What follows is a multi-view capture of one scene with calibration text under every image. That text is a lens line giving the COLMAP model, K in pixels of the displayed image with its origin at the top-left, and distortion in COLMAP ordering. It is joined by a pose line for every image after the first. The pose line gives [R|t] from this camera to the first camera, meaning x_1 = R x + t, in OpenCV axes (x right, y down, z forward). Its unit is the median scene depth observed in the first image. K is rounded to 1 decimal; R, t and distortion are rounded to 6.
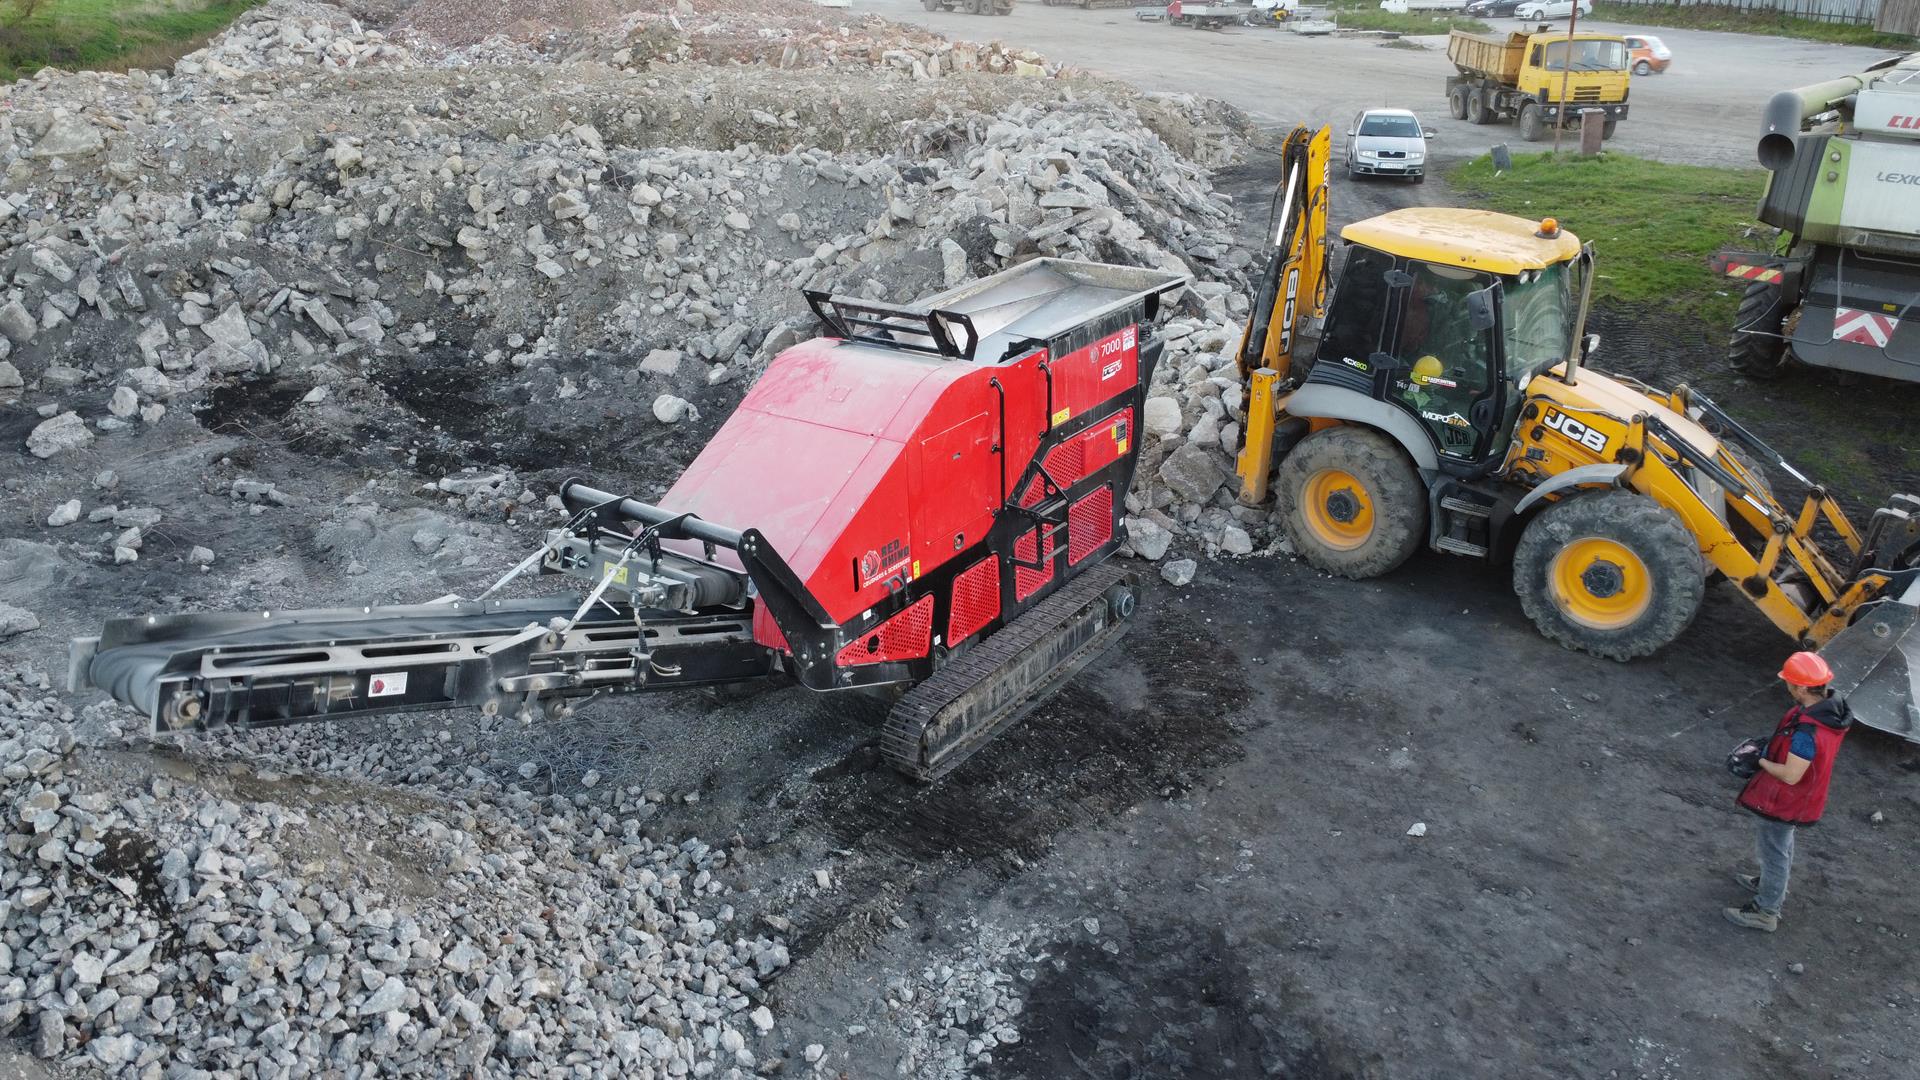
lens RADIAL K [[1440.7, 0, 974.8], [0, 1440.7, 541.9], [0, 0, 1]] dist [0.002600, 0.001800]
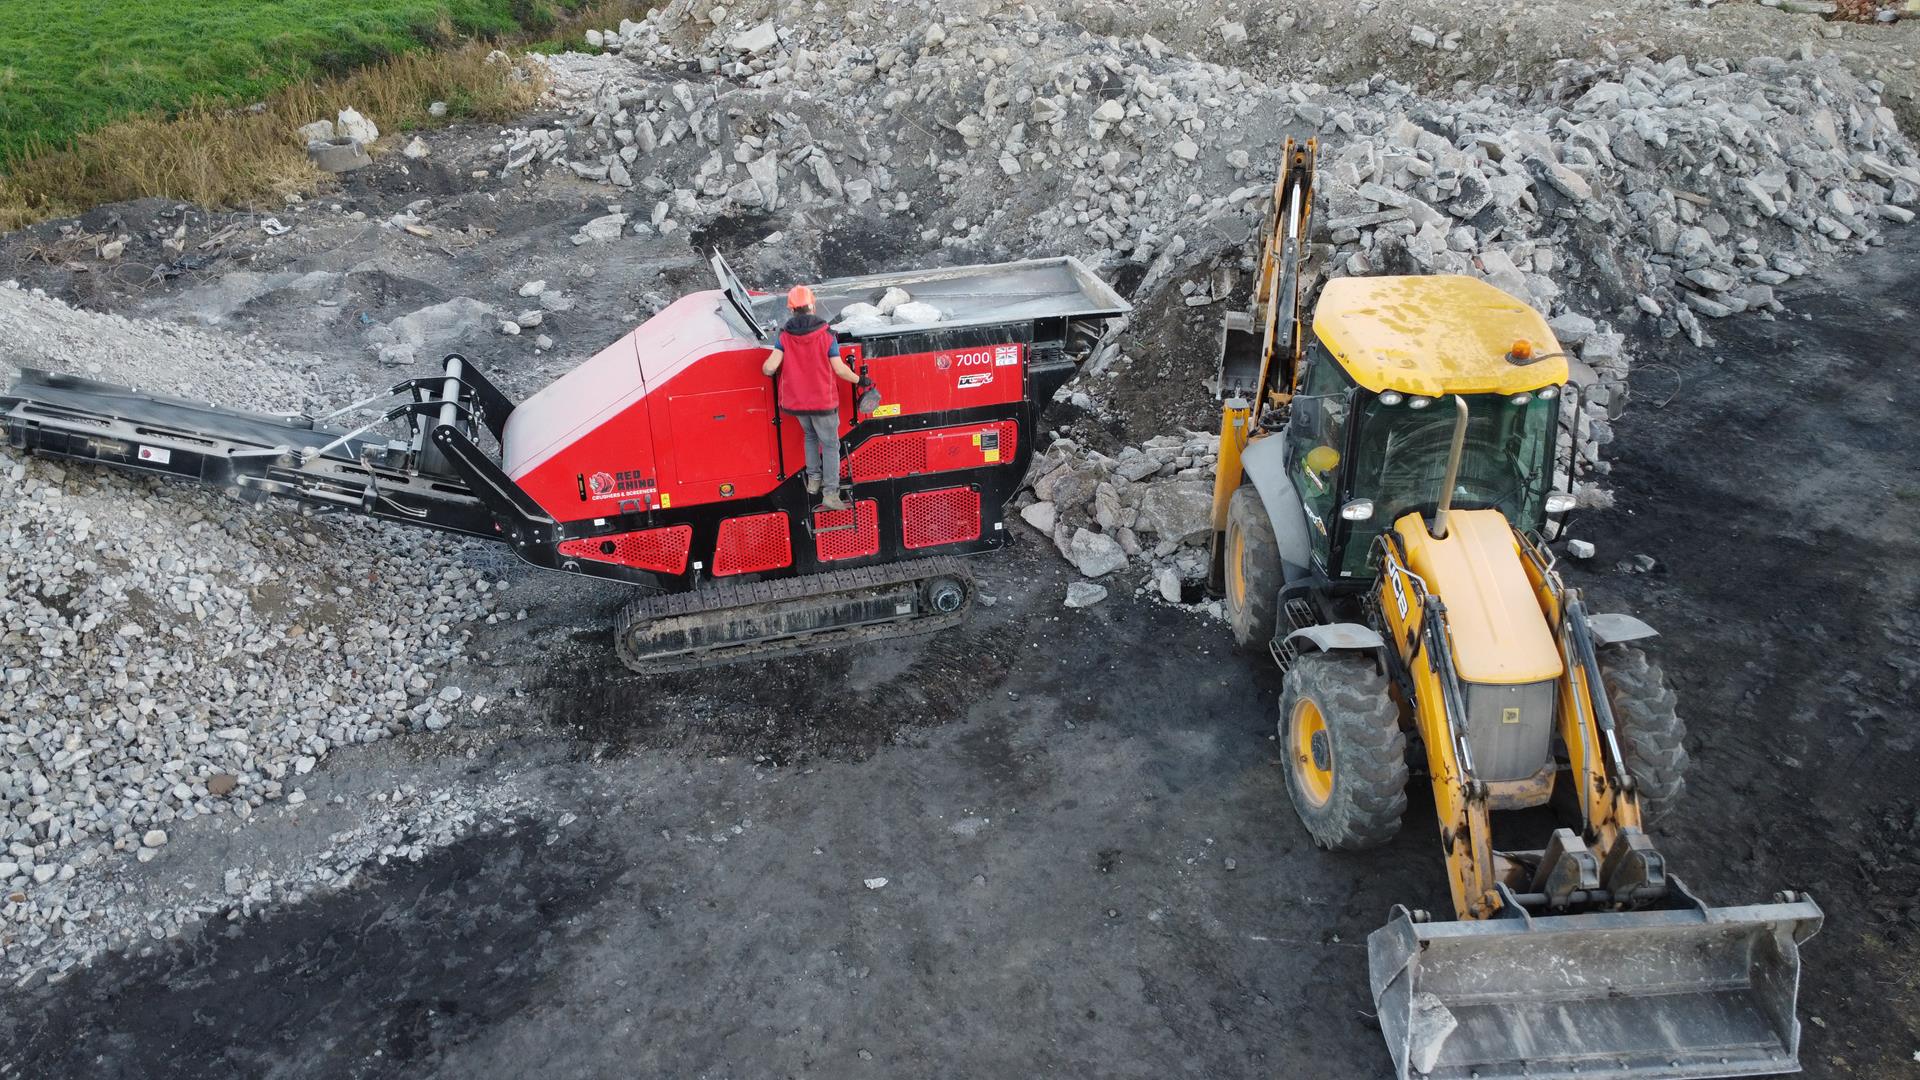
lens RADIAL K [[1440.7, 0, 974.8], [0, 1440.7, 541.9], [0, 0, 1]] dist [0.002600, 0.001800]
pose [[0.774645, 0.317624, -0.546846, 0.429520], [-0.263290, 0.948196, 0.177771, -0.119212], [0.574981, 0.006270, 0.818143, 0.095265]]
